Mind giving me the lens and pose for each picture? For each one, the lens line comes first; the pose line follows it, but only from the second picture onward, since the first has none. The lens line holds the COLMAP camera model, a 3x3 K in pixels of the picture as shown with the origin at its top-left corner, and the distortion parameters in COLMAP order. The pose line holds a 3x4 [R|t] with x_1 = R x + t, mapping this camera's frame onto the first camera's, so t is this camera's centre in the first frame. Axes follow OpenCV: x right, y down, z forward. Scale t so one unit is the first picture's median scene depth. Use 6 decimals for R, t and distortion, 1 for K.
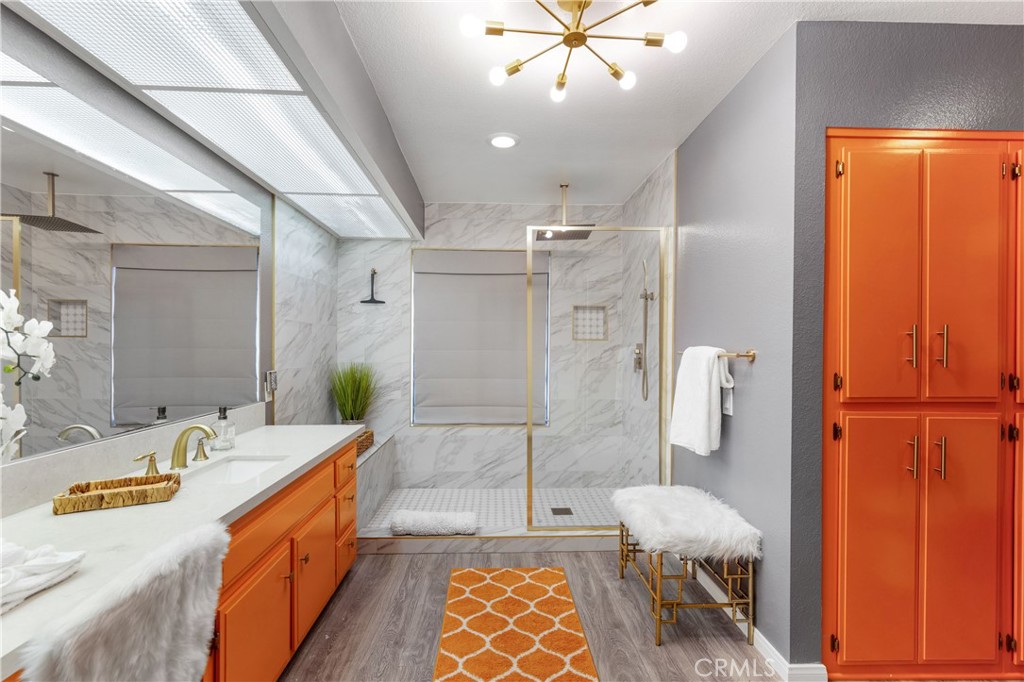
lens RADIAL K [[455.6, 0, 510.6], [0, 455.6, 347.3], [0, 0, 1]] dist [0.006252, -0.000966]
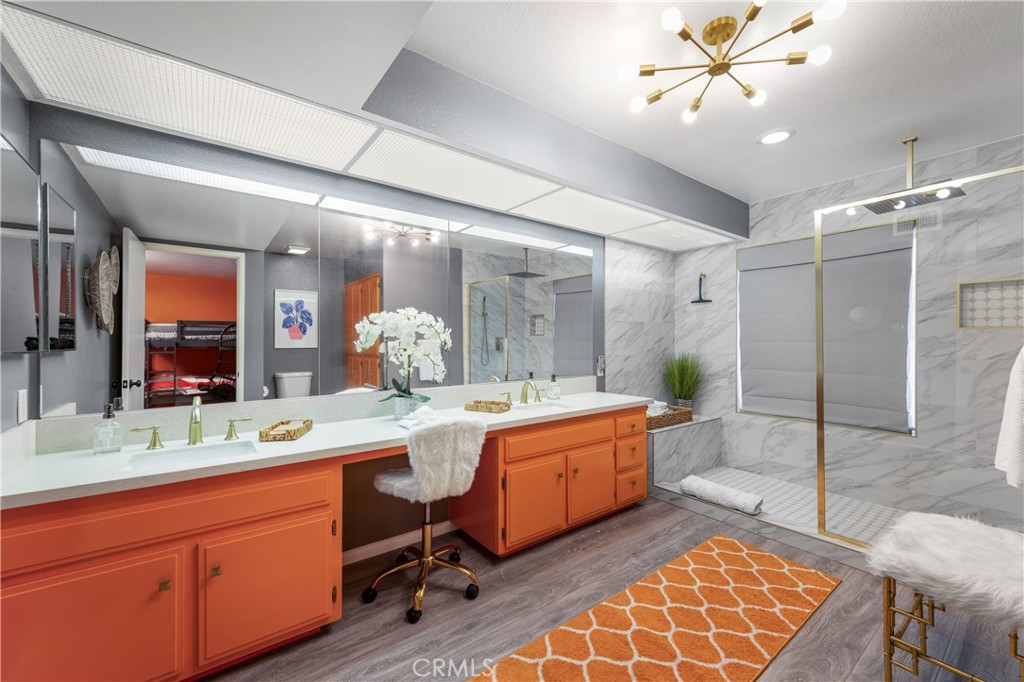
lens RADIAL K [[410.9, 0, 511.1], [0, 410.9, 339.1], [0, 0, 1]] dist [0.002793, 0.000415]
pose [[0.572349, -0.008495, -0.819966, 0.375120], [0.002301, 0.999959, -0.008753, 0.007301], [0.820007, 0.003123, 0.572345, -0.010507]]
